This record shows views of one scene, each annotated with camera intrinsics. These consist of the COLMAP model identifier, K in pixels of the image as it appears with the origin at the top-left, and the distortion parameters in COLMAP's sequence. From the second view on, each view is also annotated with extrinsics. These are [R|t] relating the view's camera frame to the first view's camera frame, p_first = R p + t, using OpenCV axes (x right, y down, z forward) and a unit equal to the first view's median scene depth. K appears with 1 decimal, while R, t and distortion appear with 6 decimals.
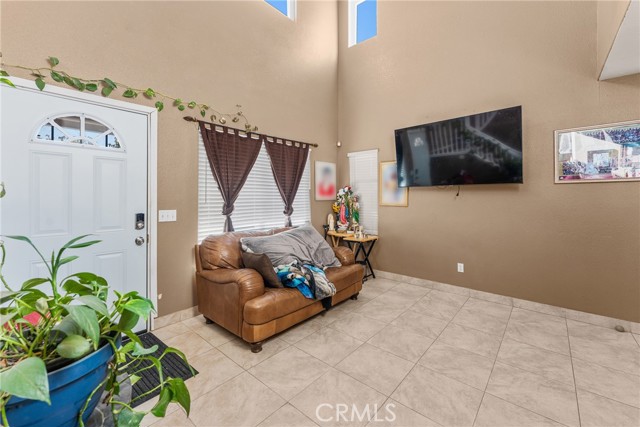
lens RADIAL K [[260.4, 0, 319.5], [0, 260.4, 198.5], [0, 0, 1]] dist [-0.002839, -0.000134]
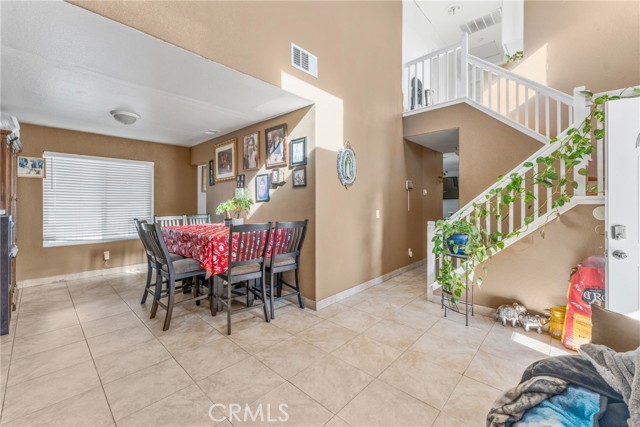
lens RADIAL K [[260.4, 0, 322.9], [0, 260.4, 208.7], [0, 0, 1]] dist [-0.002839, -0.000134]
pose [[-0.999298, -0.000902, 0.037456, 0.300372], [-0.000109, 0.999776, 0.021161, 0.001186], [-0.037467, 0.021142, -0.999074, 1.398213]]
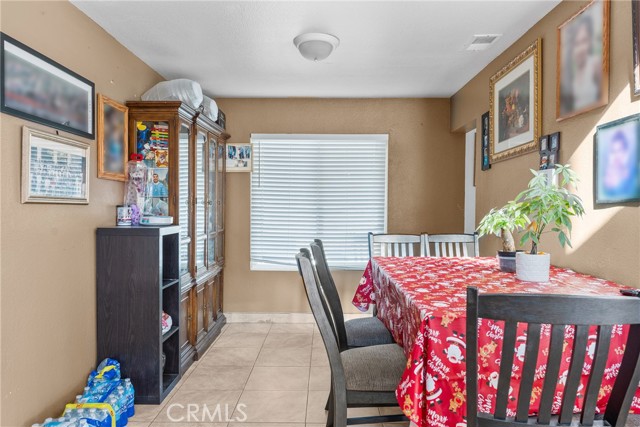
lens RADIAL K [[439.7, 0, 319.0], [0, 439.7, 214.8], [0, 0, 1]] dist [0.002674, 0.003253]
pose [[-0.644665, -0.015543, 0.764307, 0.435924], [-0.005418, 0.999861, 0.015763, -0.000568], [-0.764446, 0.006021, -0.644660, 0.859998]]
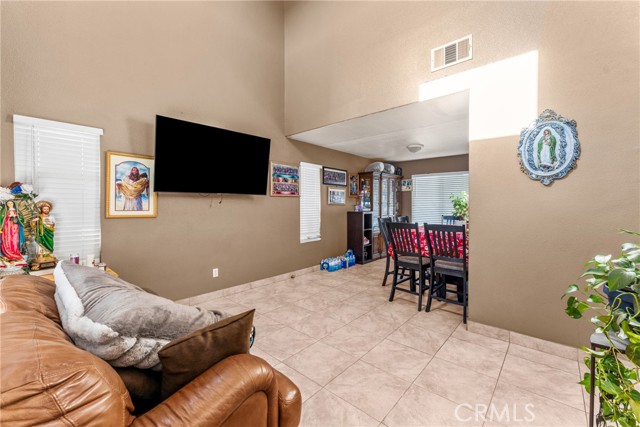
lens RADIAL K [[260.4, 0, 323.7], [0, 260.4, 209.6], [0, 0, 1]] dist [-0.002839, -0.000134]
pose [[0.007374, -0.017043, 0.999828, -0.672988], [0.002493, 0.999852, 0.017025, -0.004612], [-0.999970, 0.002367, 0.007416, 0.765732]]
